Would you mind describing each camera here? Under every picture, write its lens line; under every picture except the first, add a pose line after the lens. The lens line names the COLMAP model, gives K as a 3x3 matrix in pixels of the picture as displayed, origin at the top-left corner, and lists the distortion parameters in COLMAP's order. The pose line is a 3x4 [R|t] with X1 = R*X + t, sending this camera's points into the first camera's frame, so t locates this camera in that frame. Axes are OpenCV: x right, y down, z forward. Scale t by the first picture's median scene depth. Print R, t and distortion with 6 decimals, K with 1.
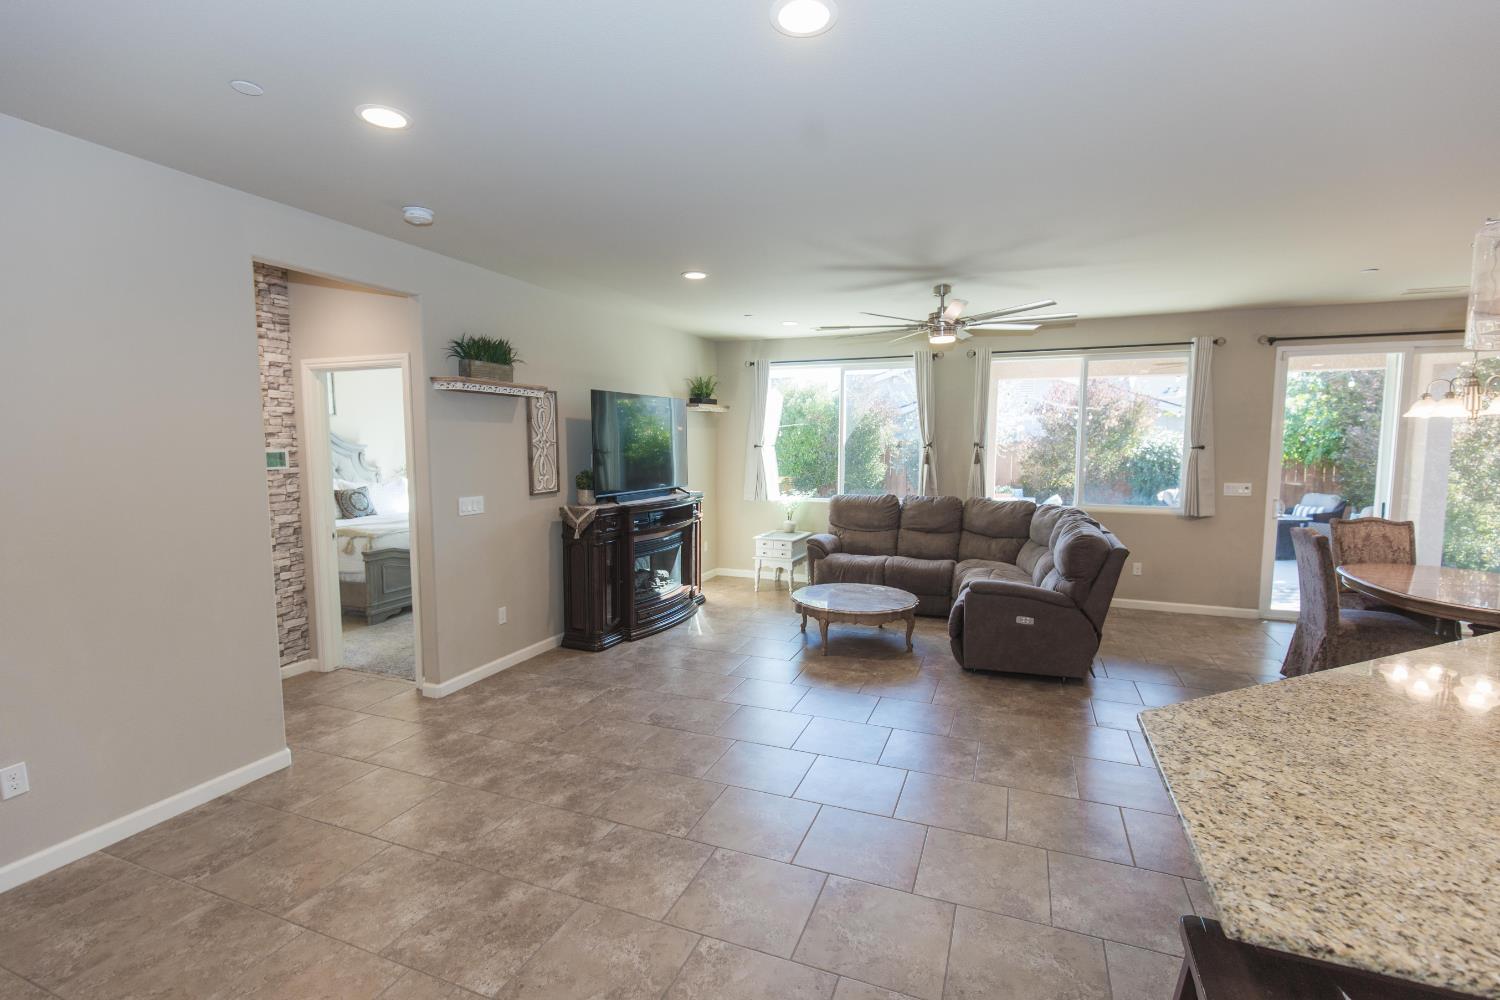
lens RADIAL K [[688.9, 0, 755.9], [0, 688.9, 507.9], [0, 0, 1]] dist [0.000945, -0.002835]
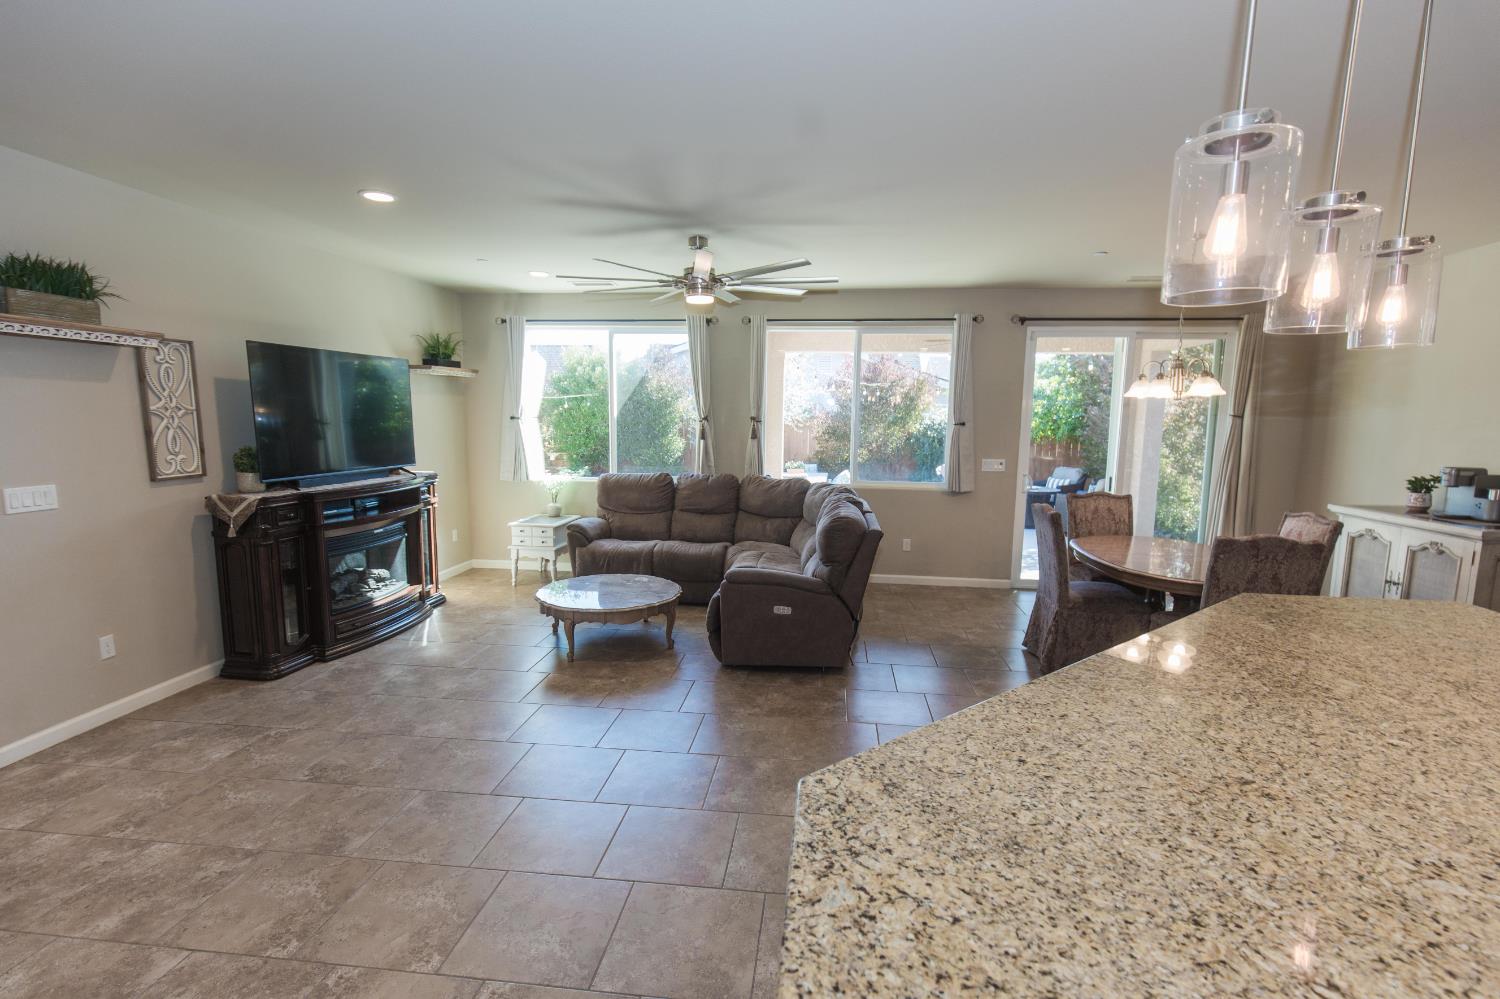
lens RADIAL K [[688.9, 0, 773.6], [0, 688.9, 521.8], [0, 0, 1]] dist [0.000945, -0.002835]
pose [[0.962469, -0.029822, 0.269749, 0.112694], [0.014116, 0.998100, 0.059980, -0.009793], [-0.271025, -0.053921, 0.961061, 0.102198]]
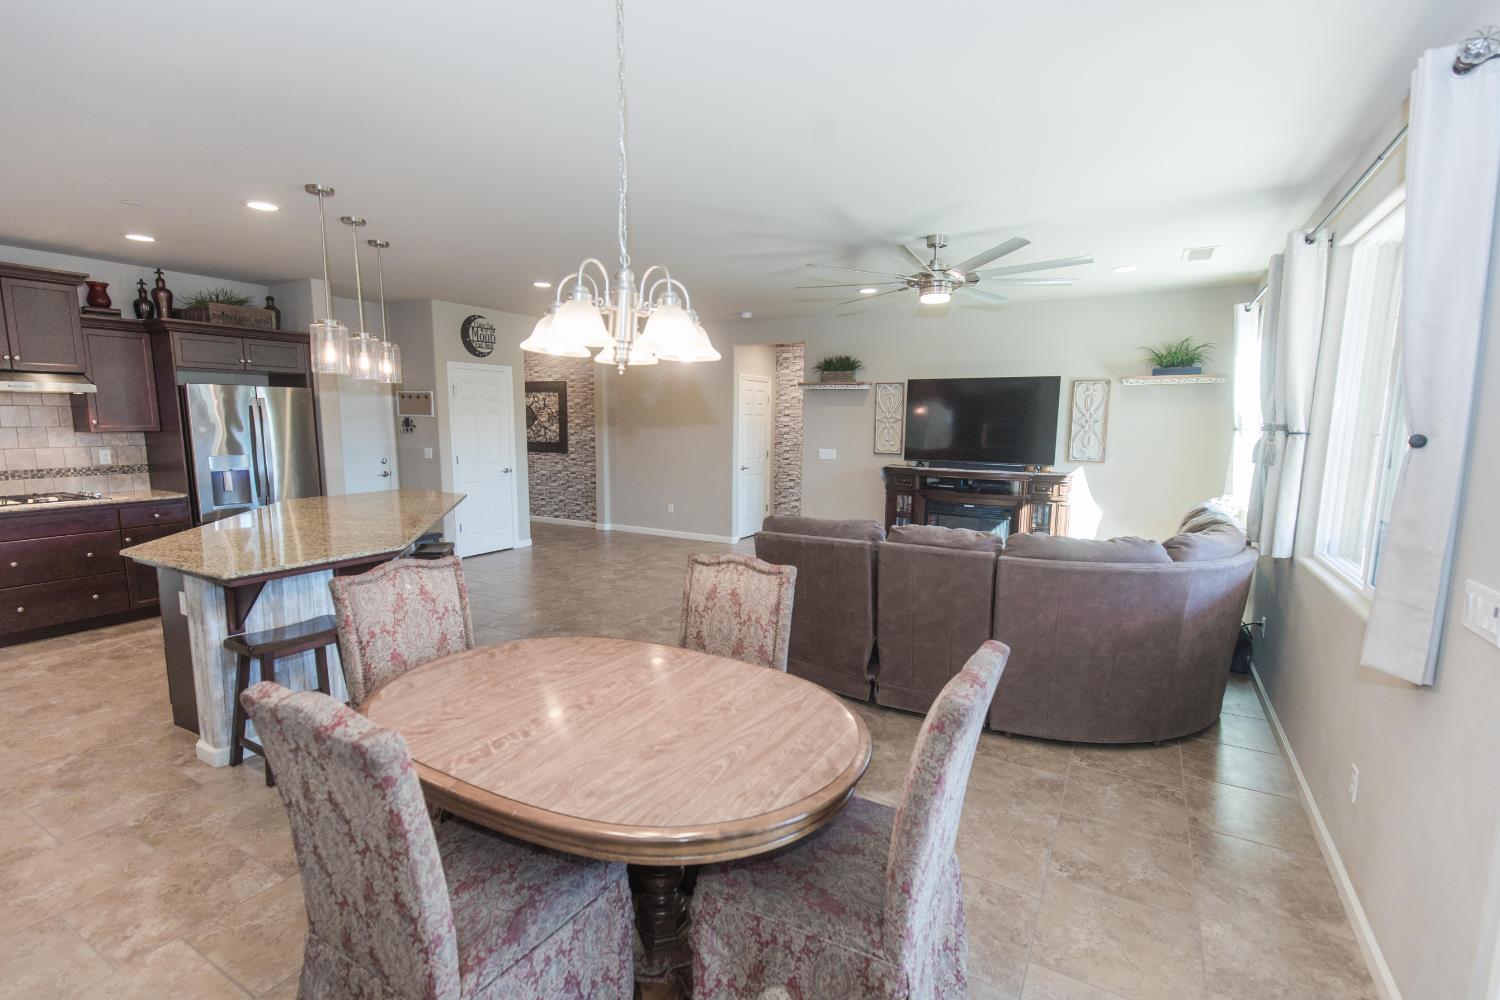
lens RADIAL K [[688.9, 0, 751.5], [0, 688.9, 505.8], [0, 0, 1]] dist [0.000945, -0.002835]
pose [[-0.128838, 0.132558, -0.982766, 1.201996], [-0.101648, 0.984040, 0.146056, -0.098919], [0.986442, 0.118714, -0.113307, 0.909980]]
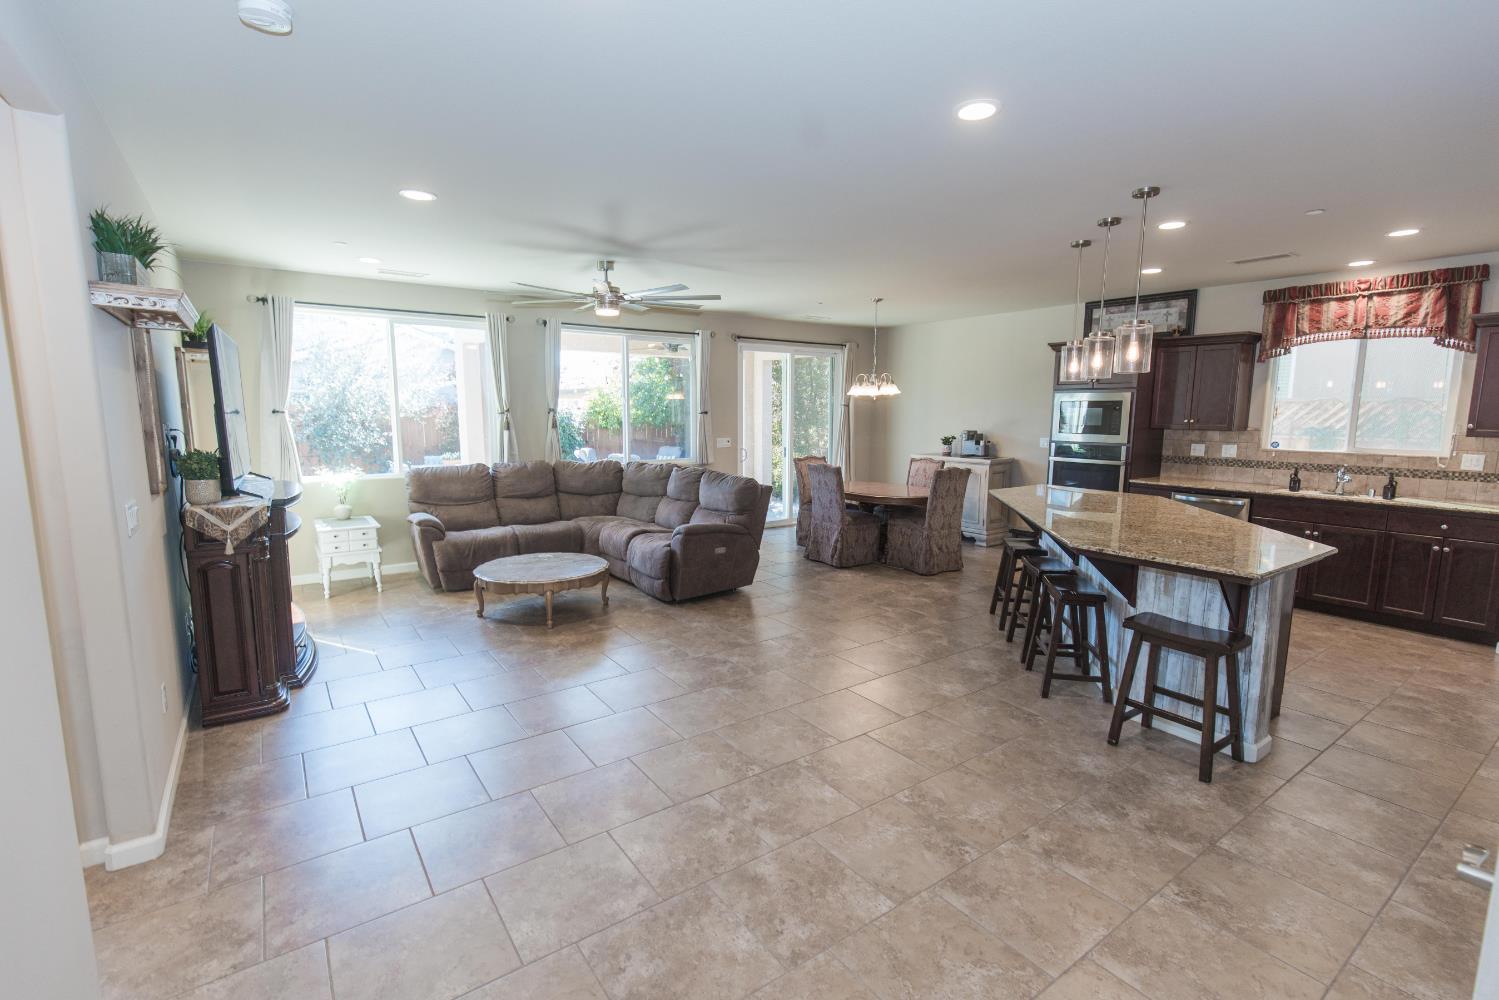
lens RADIAL K [[688.4, 0, 762.5], [0, 688.4, 507.7], [0, 0, 1]] dist [0.000945, -0.002835]
pose [[0.525719, -0.118277, 0.842395, -0.523400], [0.077687, 0.992824, 0.090916, -0.019033], [-0.847103, 0.017647, 0.531135, 0.221321]]
